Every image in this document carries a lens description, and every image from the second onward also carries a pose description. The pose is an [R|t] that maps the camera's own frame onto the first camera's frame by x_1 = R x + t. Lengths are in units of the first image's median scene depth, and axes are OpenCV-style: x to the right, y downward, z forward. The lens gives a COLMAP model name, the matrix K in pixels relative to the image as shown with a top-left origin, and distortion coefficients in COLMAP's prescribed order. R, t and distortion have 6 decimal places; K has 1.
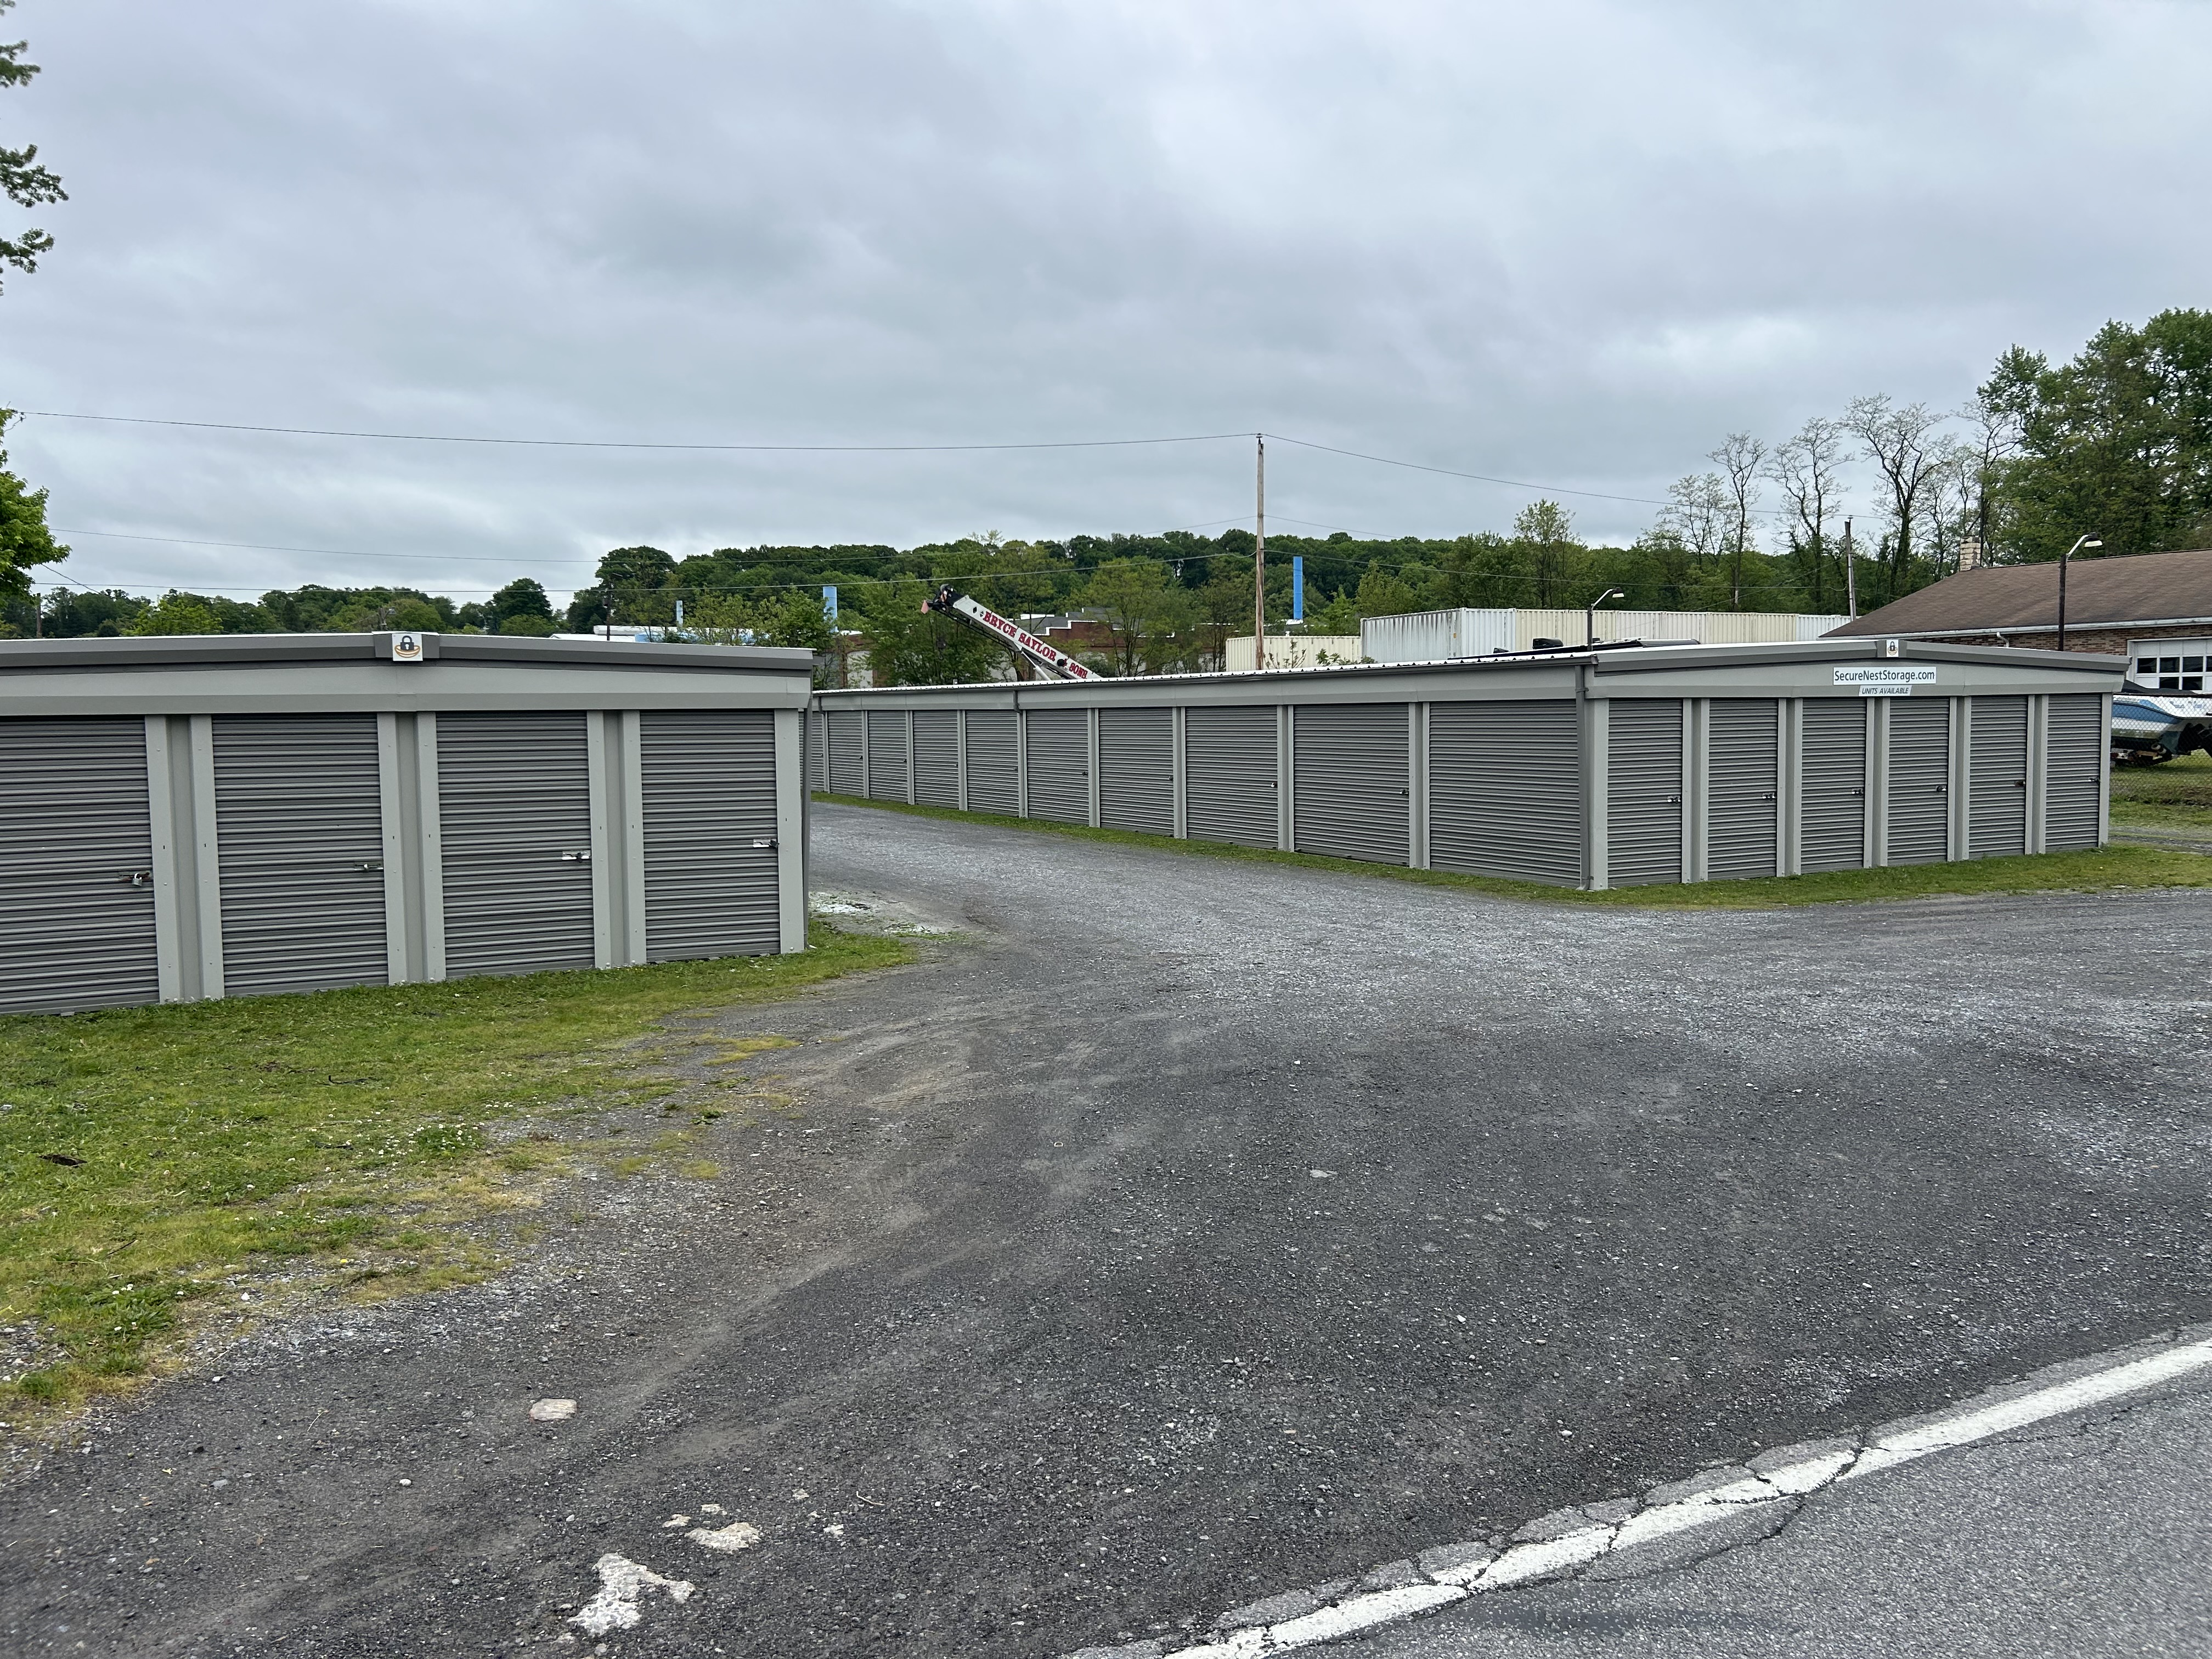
lens RADIAL K [[1587.6, 0, 1106.0], [0, 1587.6, 829.5], [0, 0, 1]] dist [-0.009775, -0.014968]
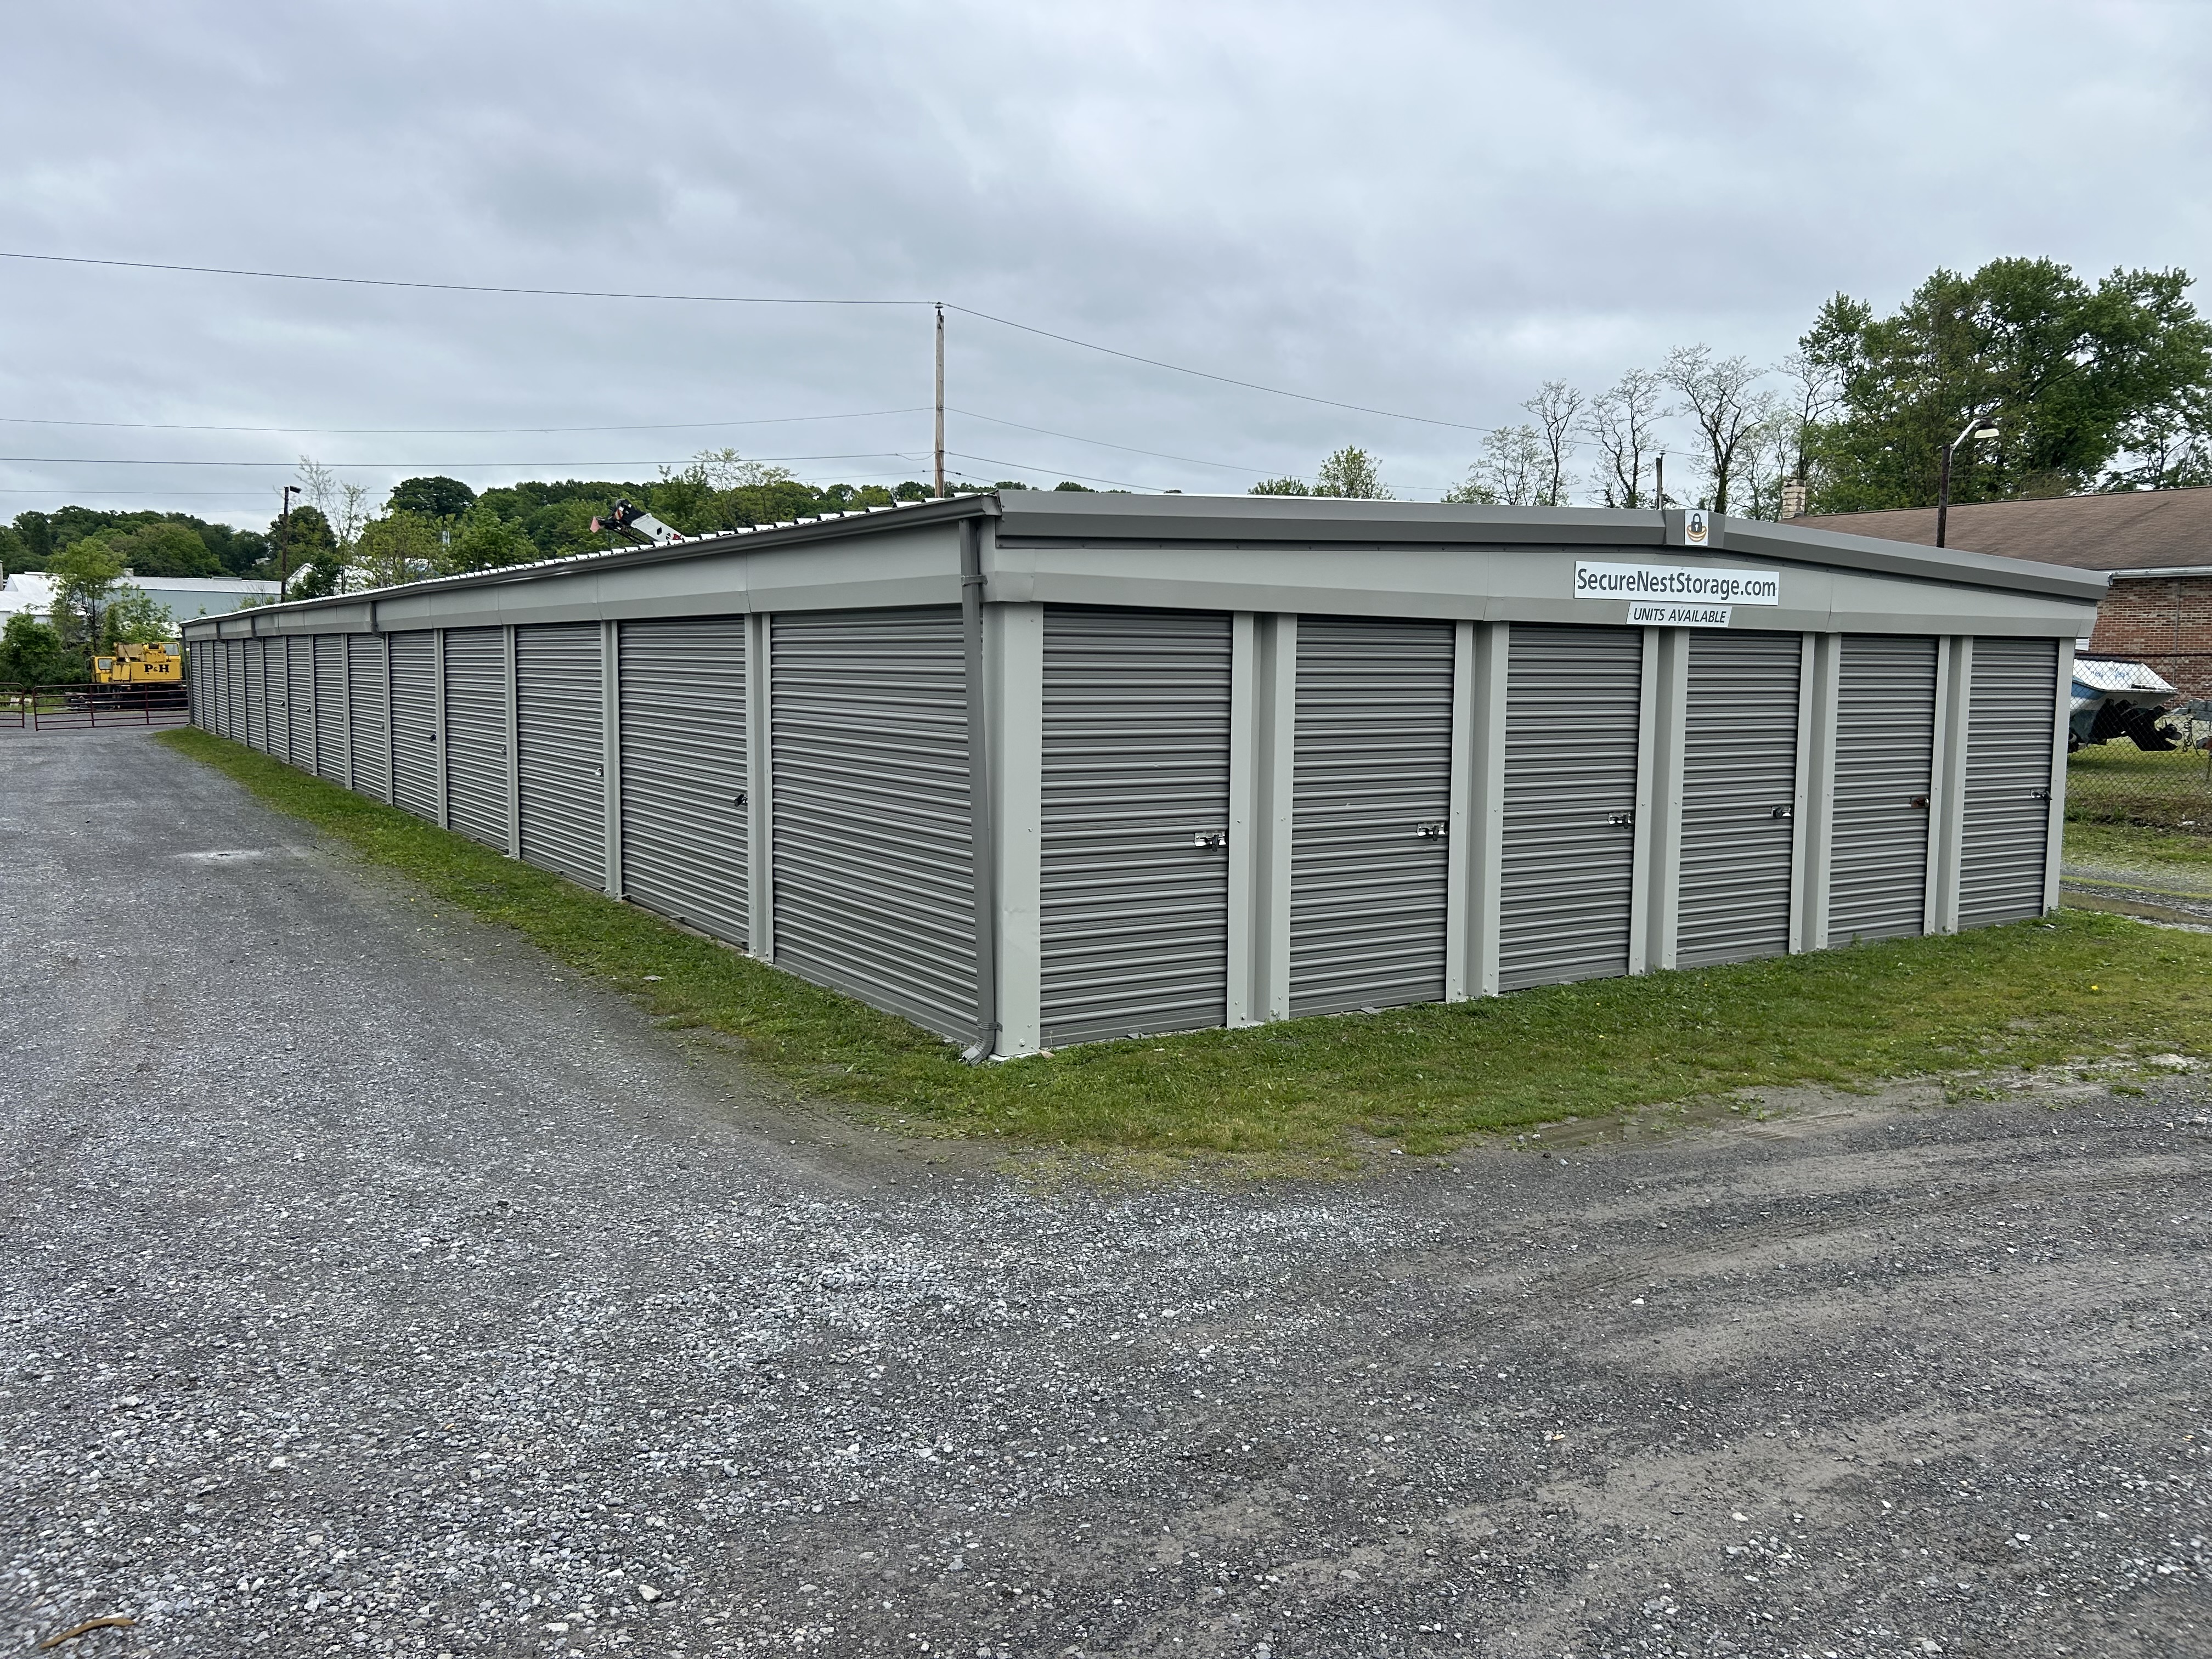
lens RADIAL K [[1587.6, 0, 1106.0], [0, 1587.6, 829.5], [0, 0, 1]] dist [-0.009775, -0.014968]
pose [[0.994674, 0.014060, 0.102106, 0.055104], [-0.016907, 0.999491, 0.027068, -0.006549], [-0.101674, -0.028650, 0.994405, 0.109211]]
